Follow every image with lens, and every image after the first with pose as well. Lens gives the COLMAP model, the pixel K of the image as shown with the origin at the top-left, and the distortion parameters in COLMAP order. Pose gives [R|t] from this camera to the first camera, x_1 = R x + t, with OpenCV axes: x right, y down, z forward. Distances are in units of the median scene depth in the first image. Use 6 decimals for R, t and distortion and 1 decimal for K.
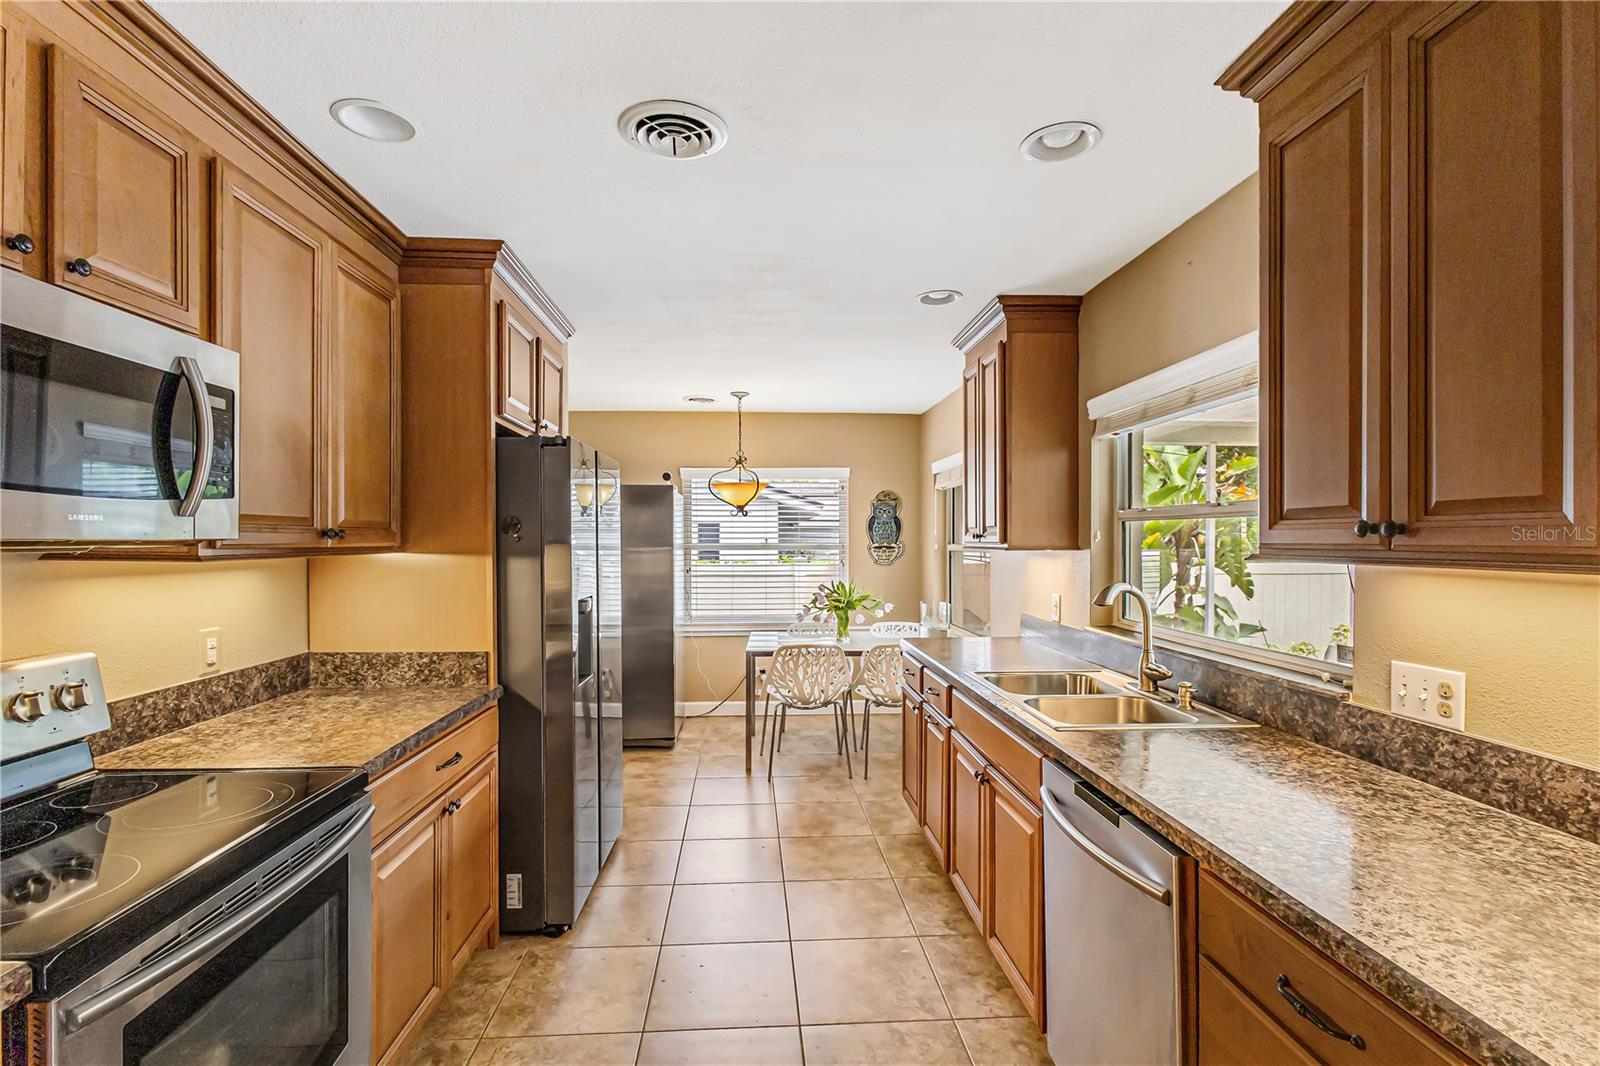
lens RADIAL K [[749.5, 0, 795.7], [0, 749.5, 543.2], [0, 0, 1]] dist [-0.002633, 0.003959]
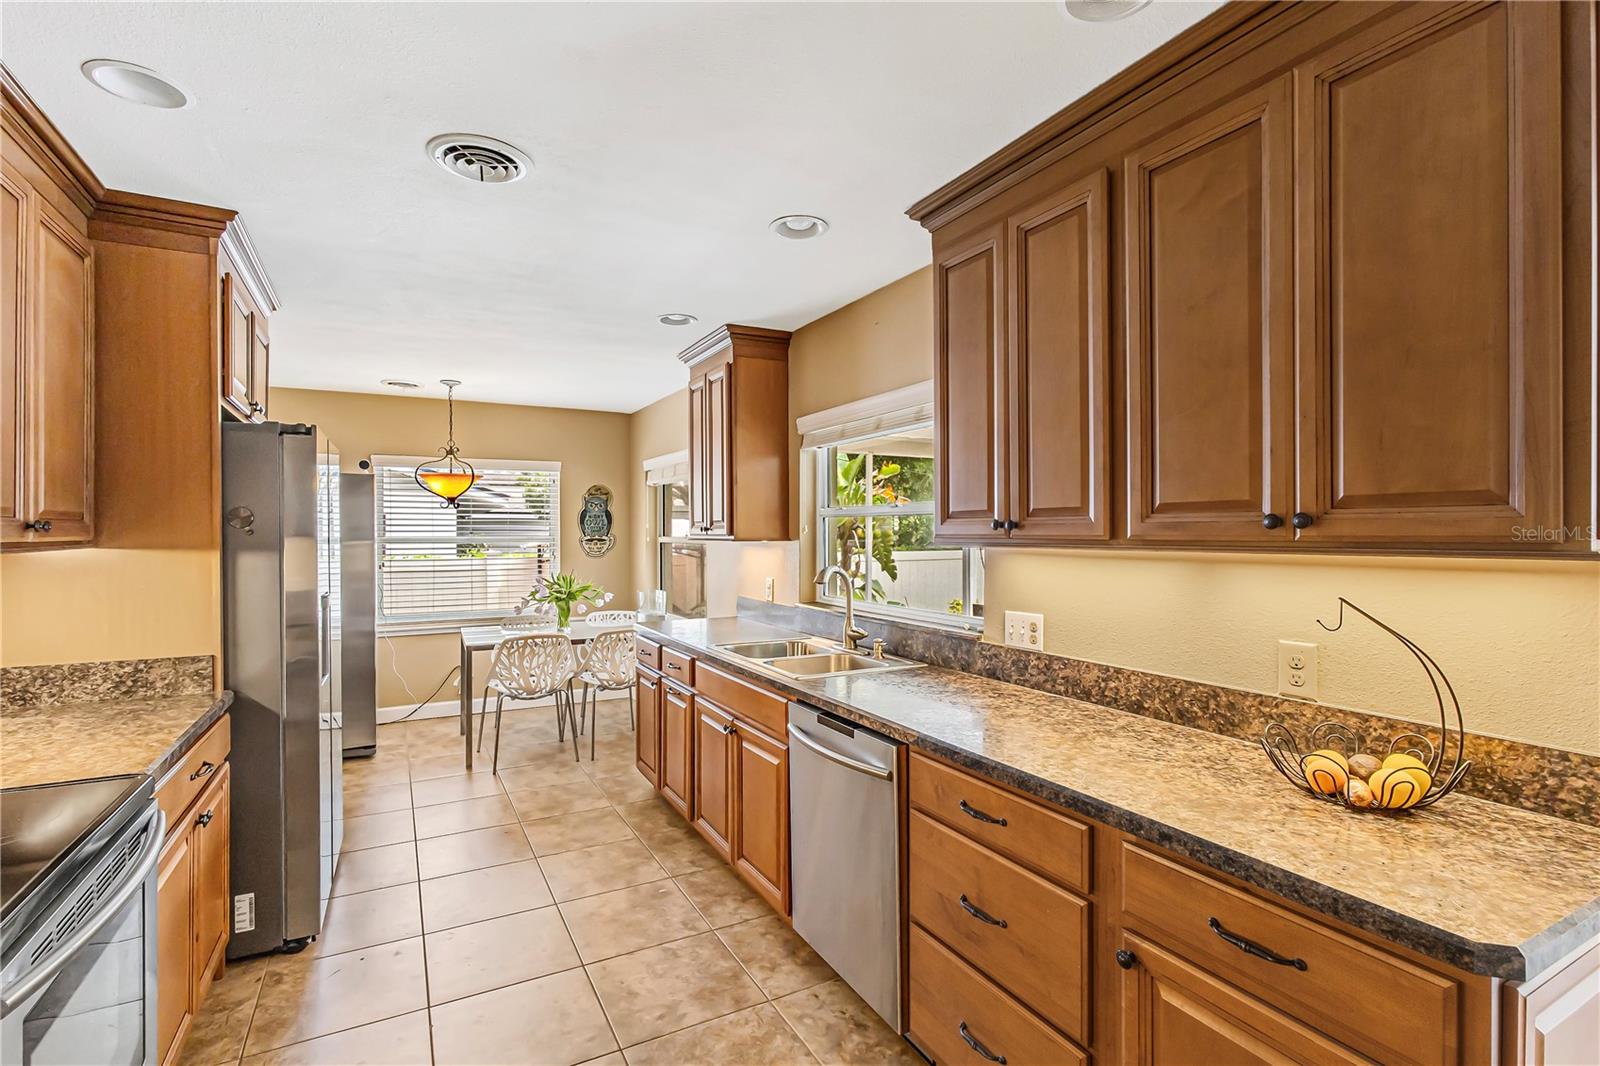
lens RADIAL K [[749.5, 0, 801.1], [0, 749.5, 532.8], [0, 0, 1]] dist [-0.002633, 0.003959]
pose [[0.906577, -0.001657, 0.422037, -0.147522], [0.003538, 0.999987, -0.003675, 0.000901], [-0.422025, 0.004825, 0.906571, -0.136615]]
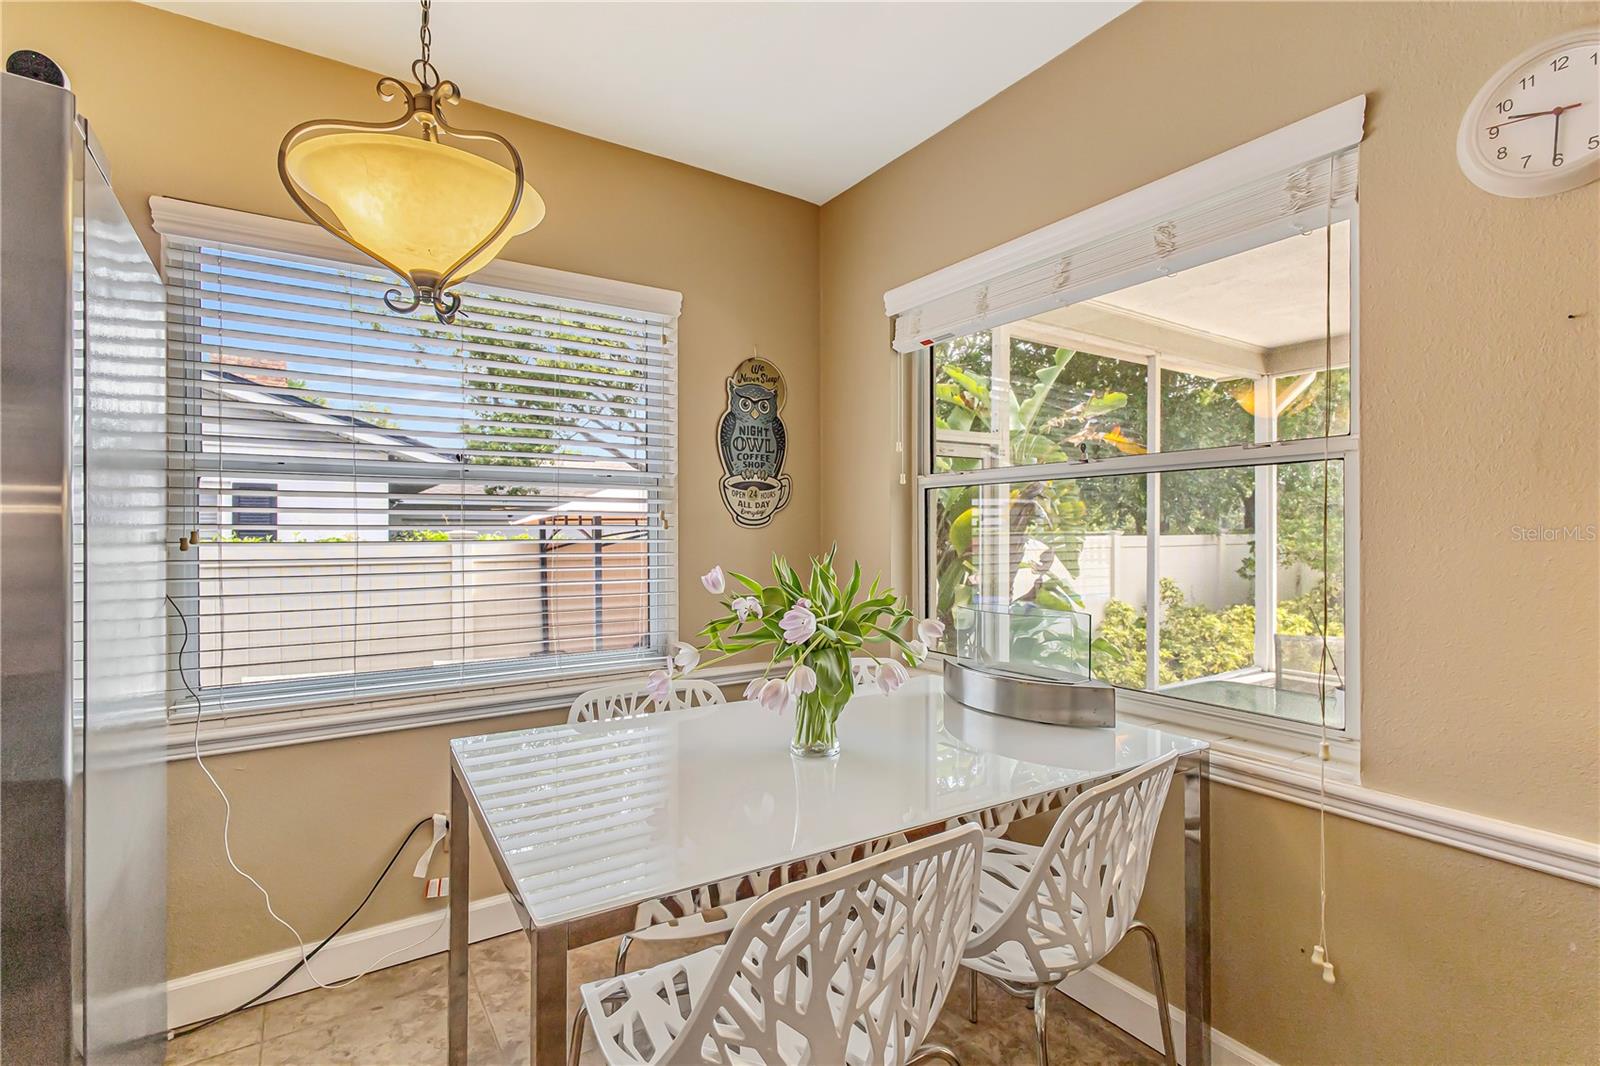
lens RADIAL K [[749.5, 0, 807.9], [0, 749.5, 531.0], [0, 0, 1]] dist [-0.002633, 0.003959]
pose [[0.865803, -0.003381, 0.500373, -0.182182], [0.005118, 0.999985, -0.002099, 0.080511], [-0.500358, 0.004379, 0.865807, 1.443762]]
